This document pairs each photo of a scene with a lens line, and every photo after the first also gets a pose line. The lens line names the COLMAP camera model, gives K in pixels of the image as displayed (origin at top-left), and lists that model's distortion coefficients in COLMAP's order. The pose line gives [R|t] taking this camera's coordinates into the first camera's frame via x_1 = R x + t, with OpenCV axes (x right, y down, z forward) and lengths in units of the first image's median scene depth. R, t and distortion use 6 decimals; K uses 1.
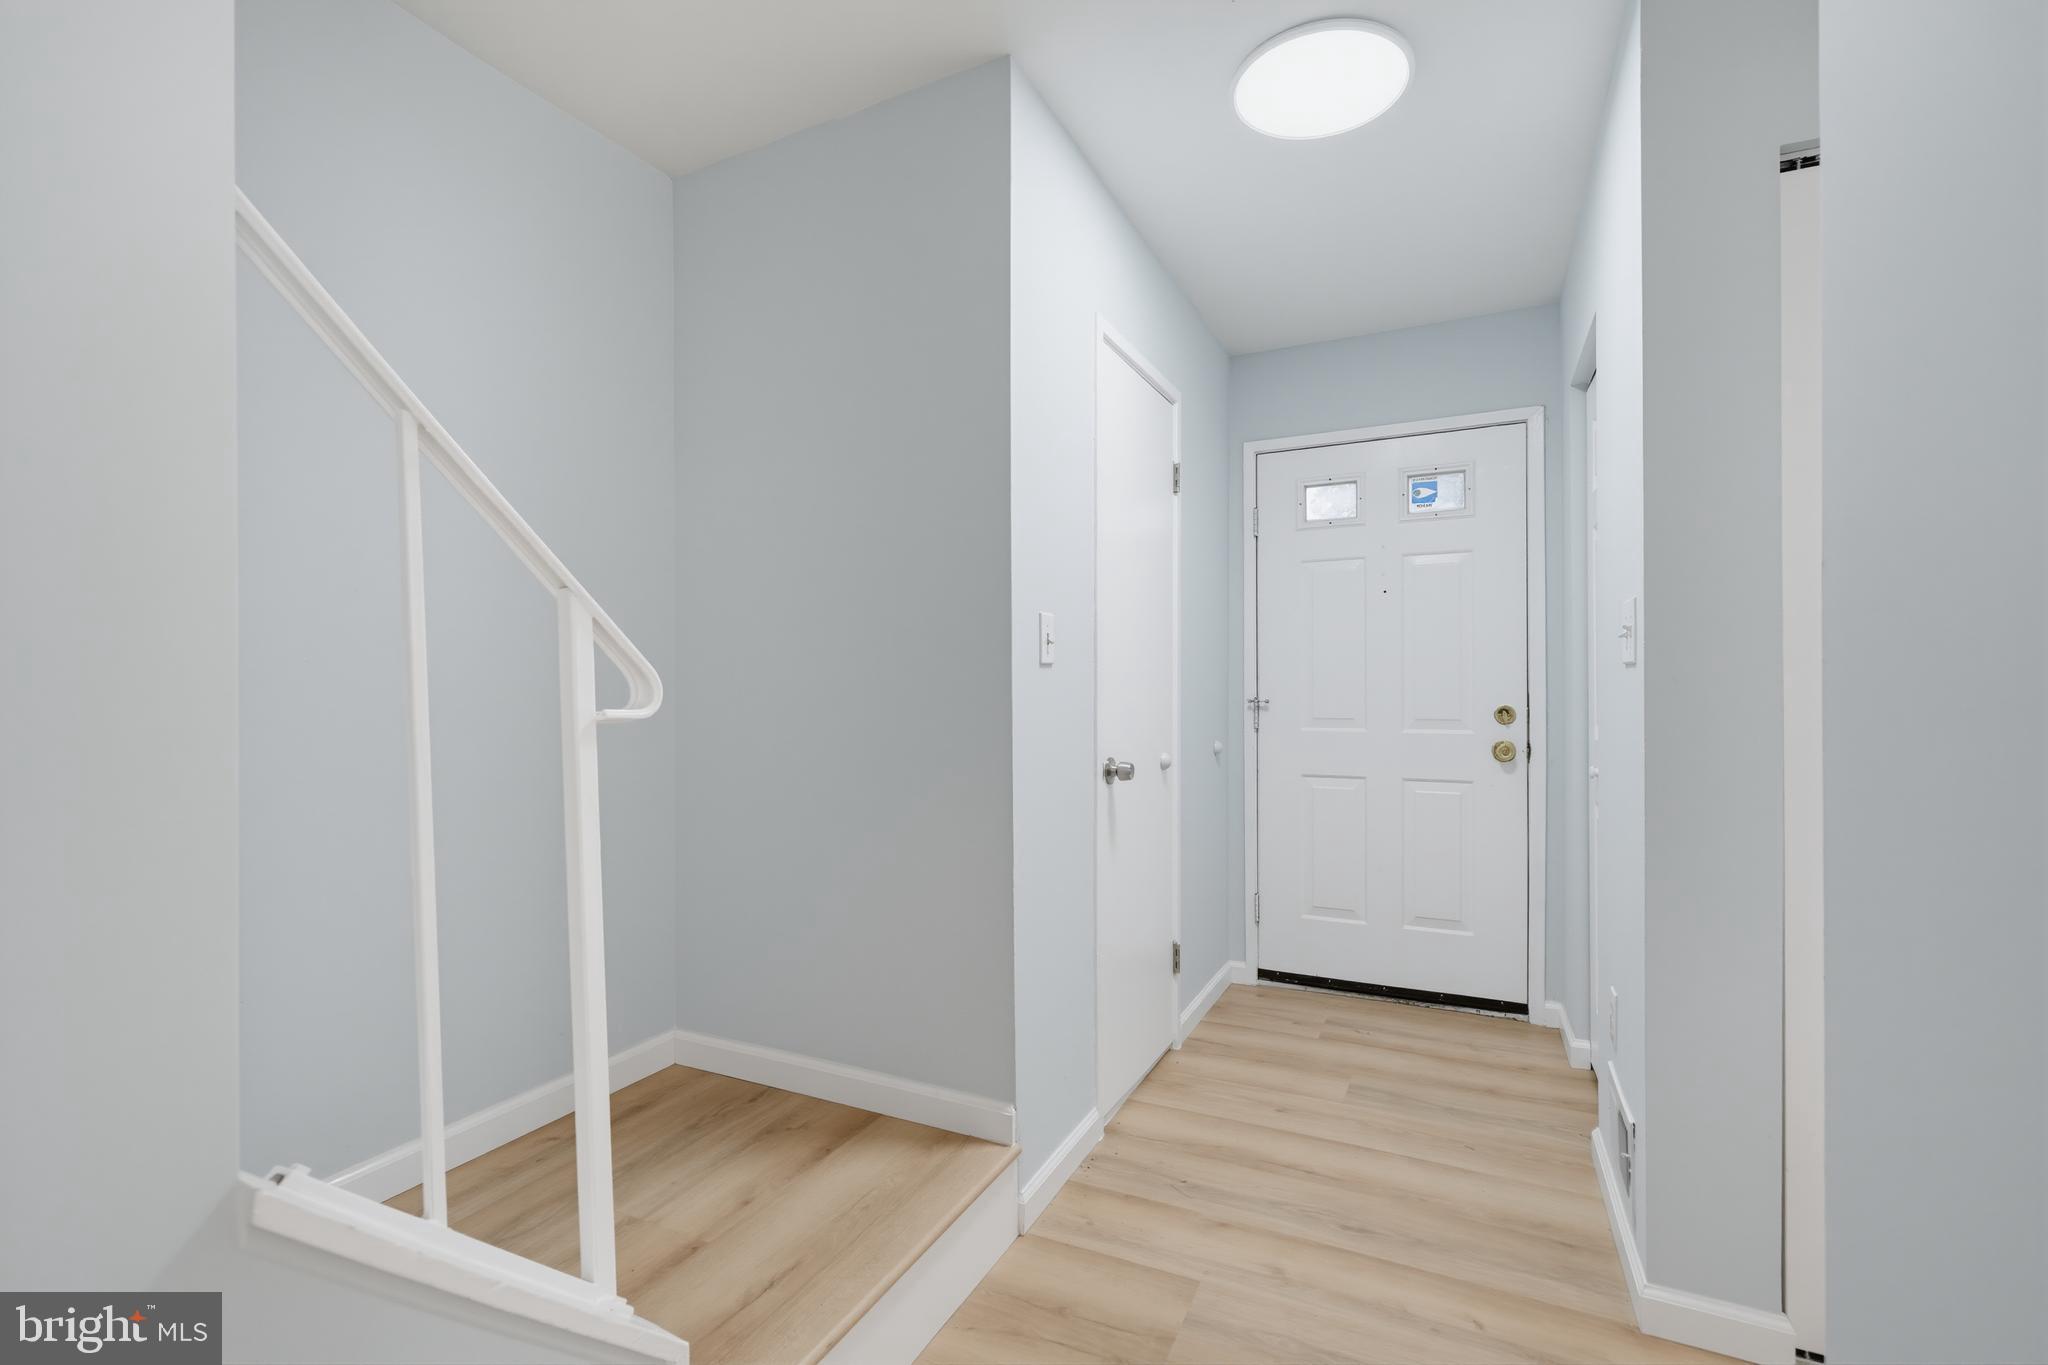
lens RADIAL K [[893.4, 0, 1024.0], [0, 893.4, 682.5], [0, 0, 1]] dist [-0.001361, -0.000175]
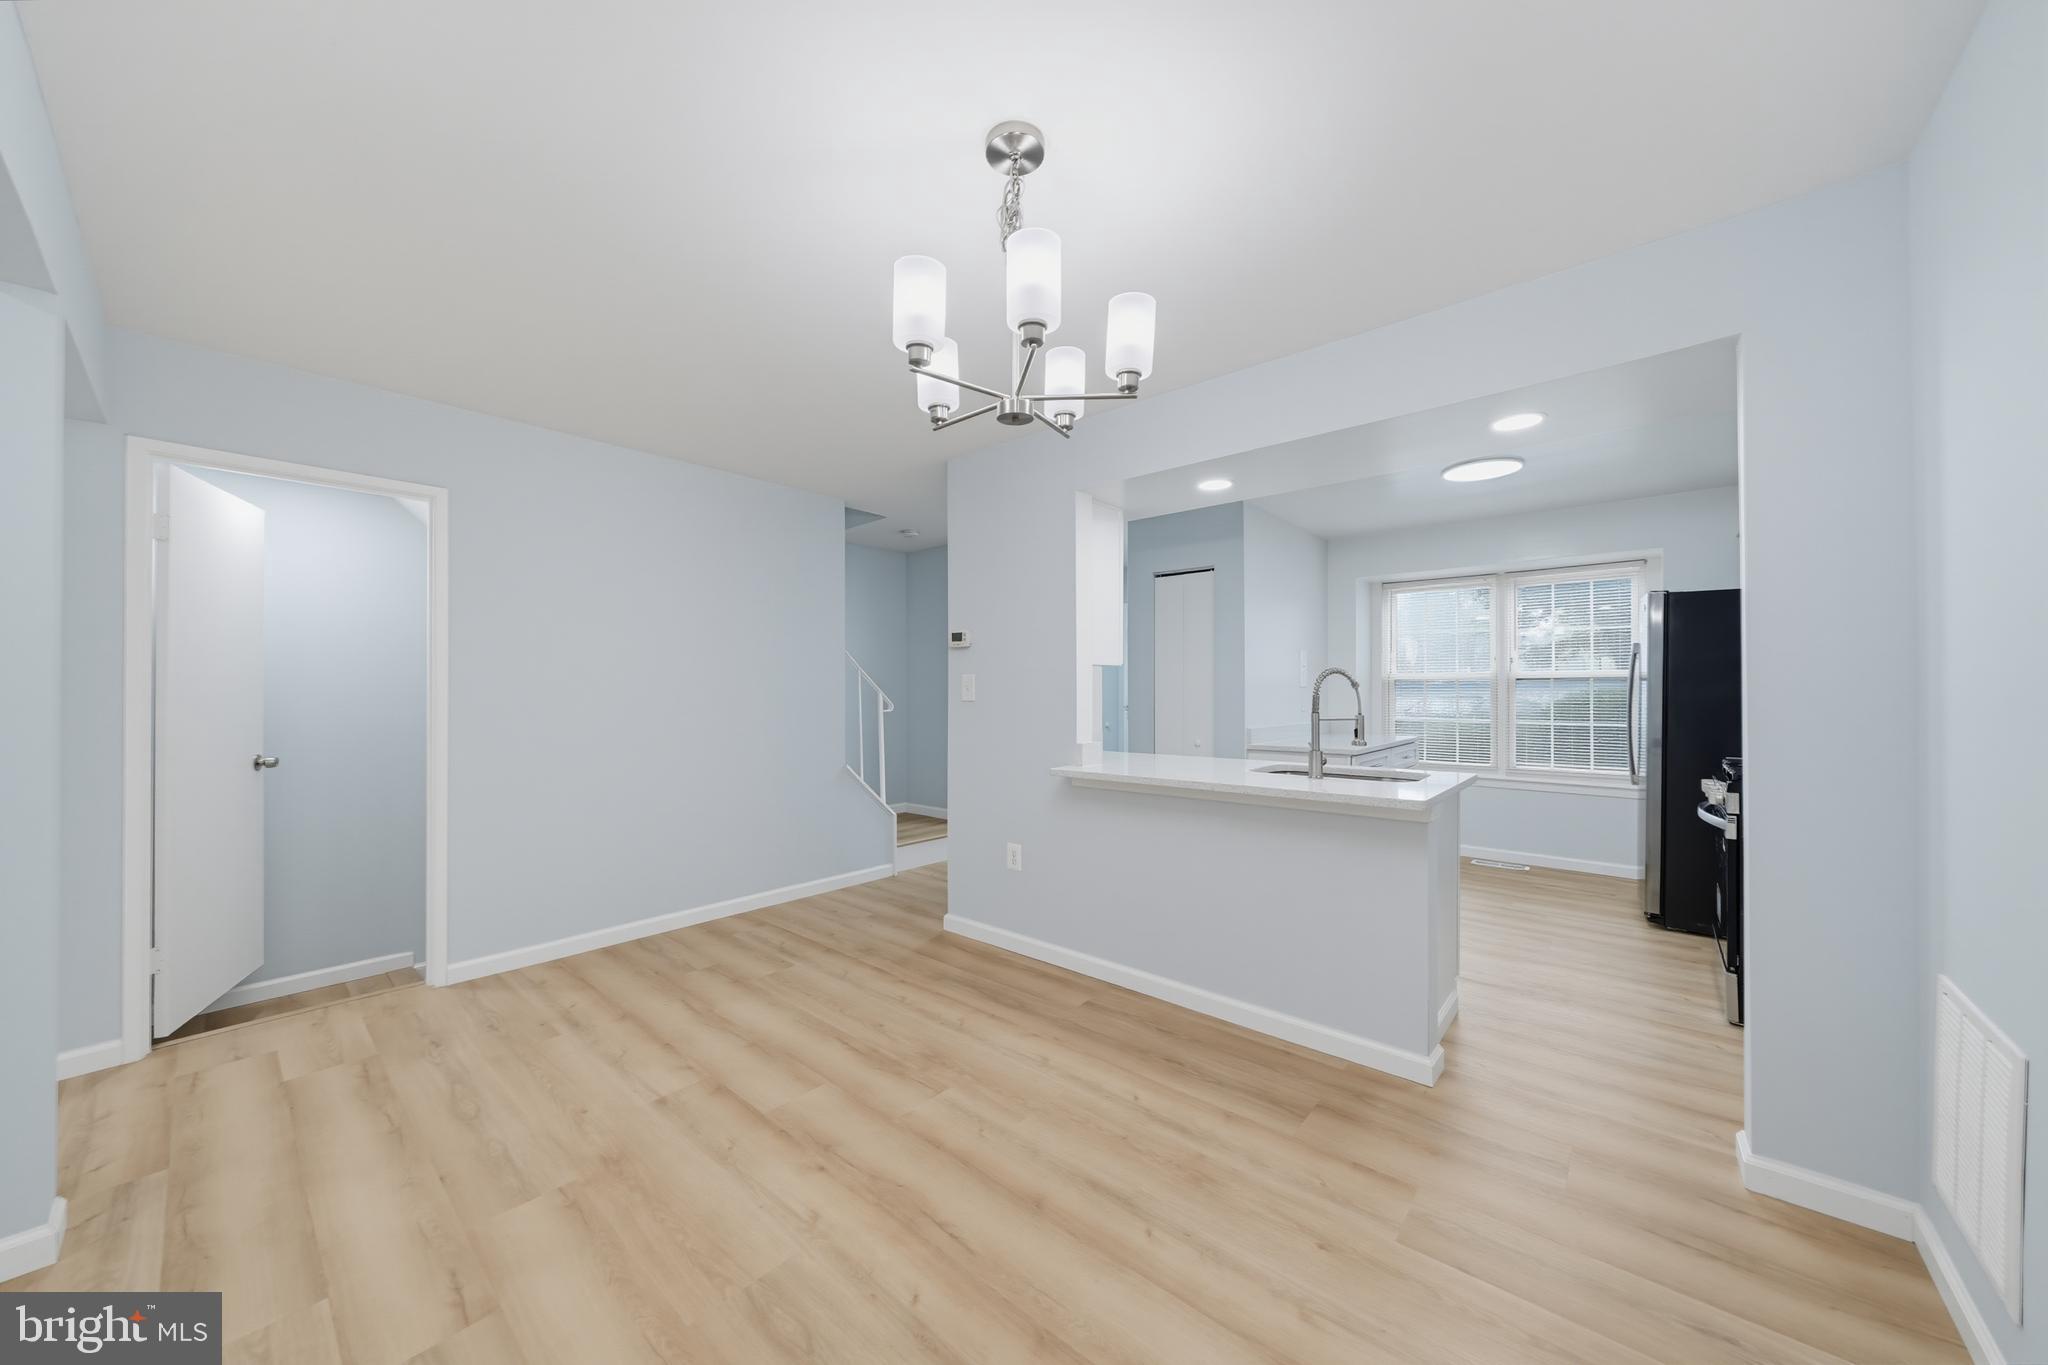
lens RADIAL K [[713.7, 0, 1017.5], [0, 713.7, 686.0], [0, 0, 1]] dist [-0.002148, -0.000136]
pose [[0.964846, -0.001267, -0.262815, 0.609421], [0.001185, 0.999999, -0.000468, -0.046721], [0.262815, 0.000140, 0.964846, -1.250962]]
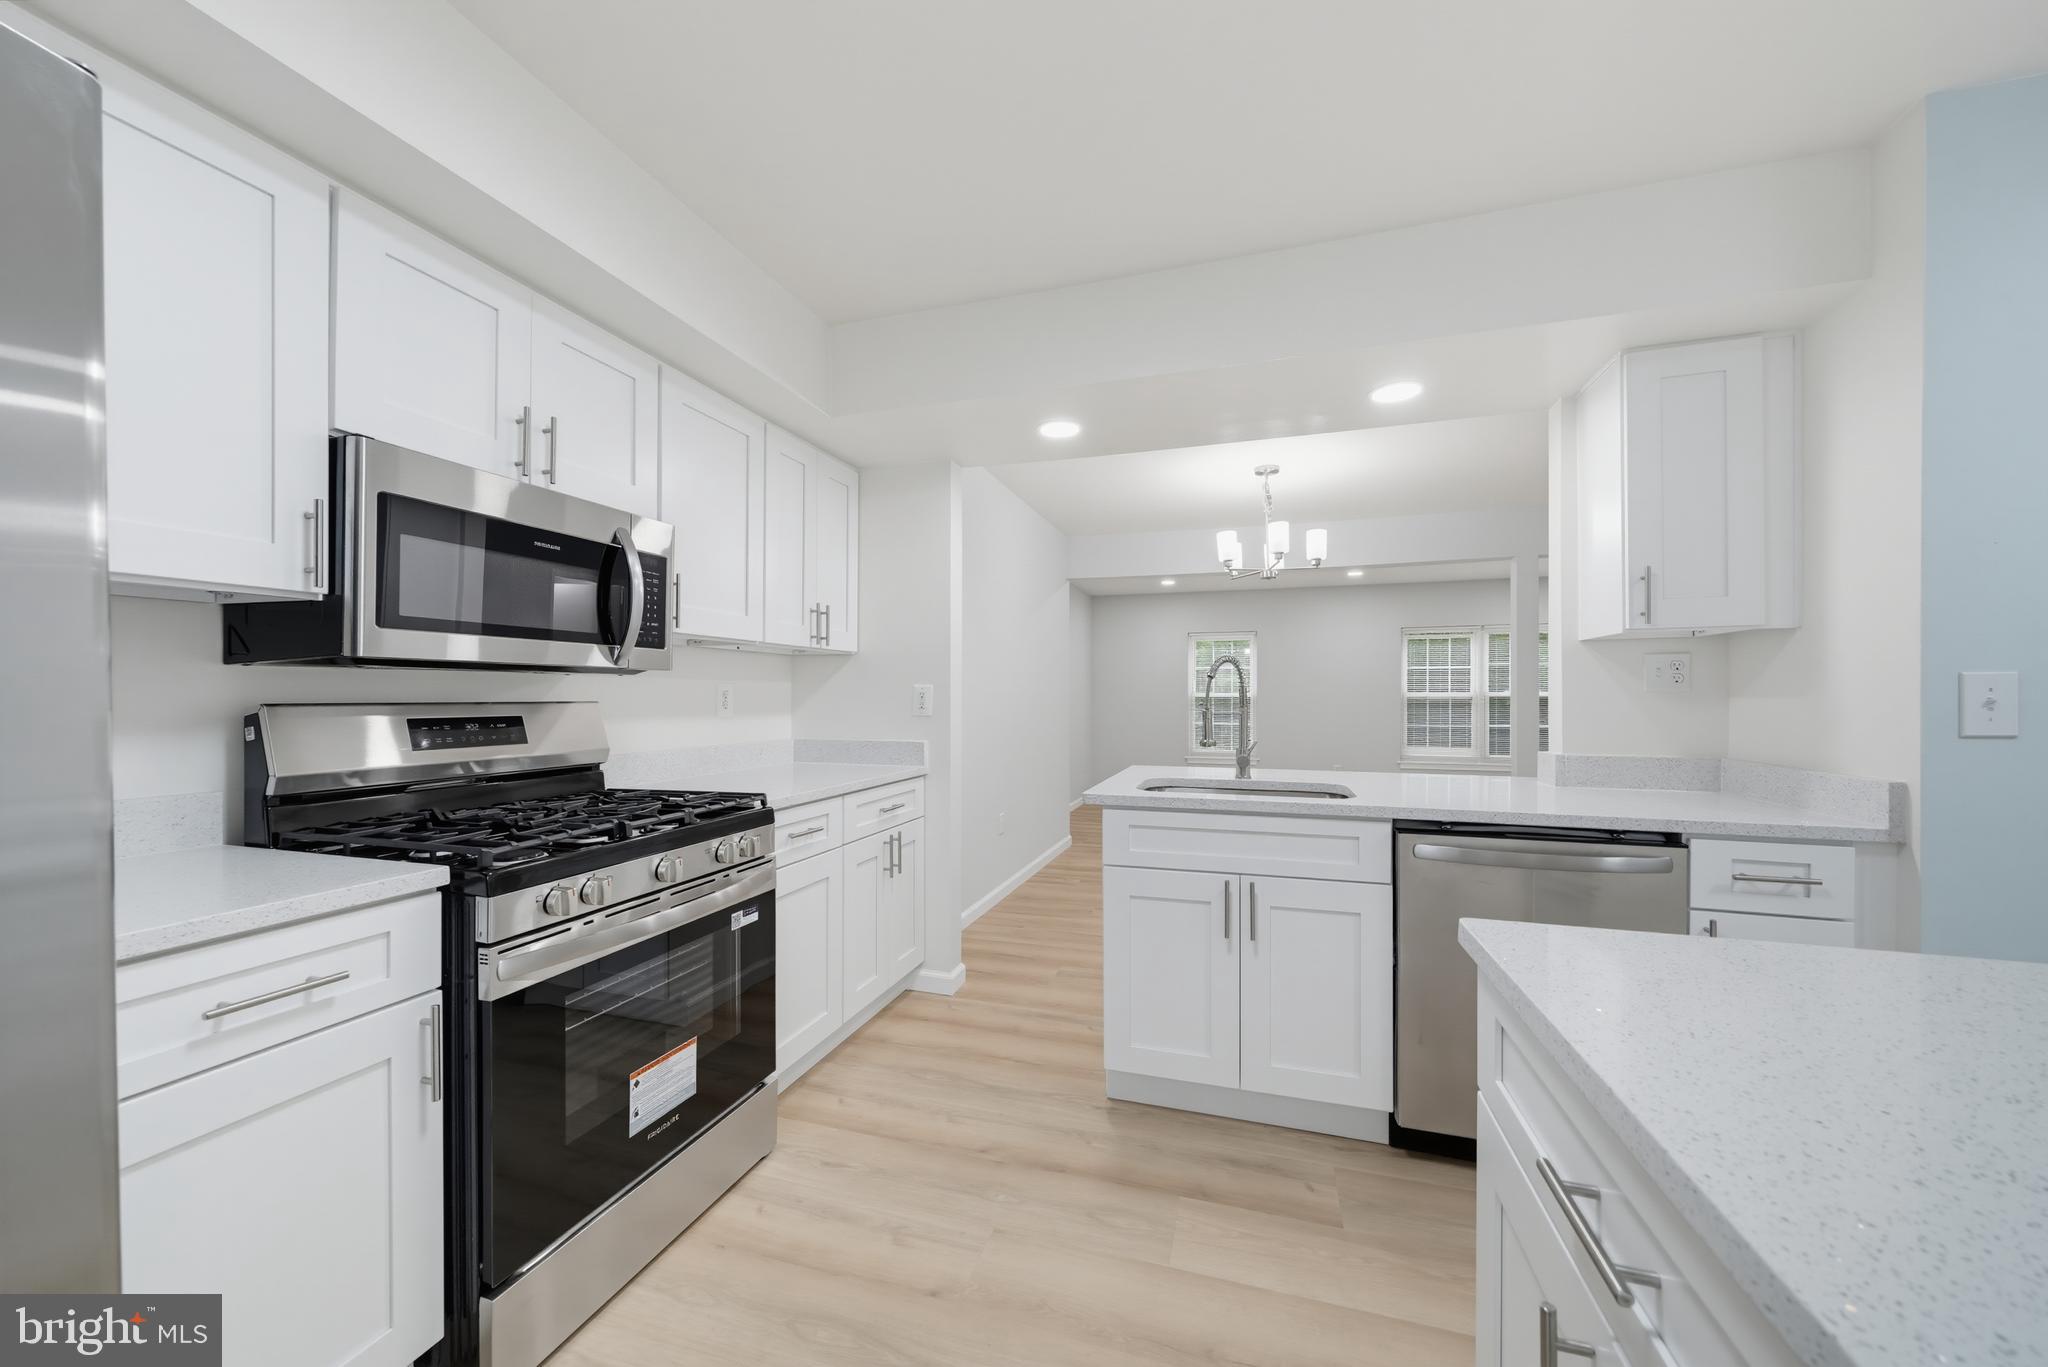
lens RADIAL K [[731.4, 0, 1025.9], [0, 731.4, 699.7], [0, 0, 1]] dist [0.000967, 0.000150]
pose [[-0.989013, 0.003858, -0.147775, 1.149538], [0.004203, 0.999989, -0.002022, -0.017512], [0.147766, -0.002621, -0.989019, 0.667643]]
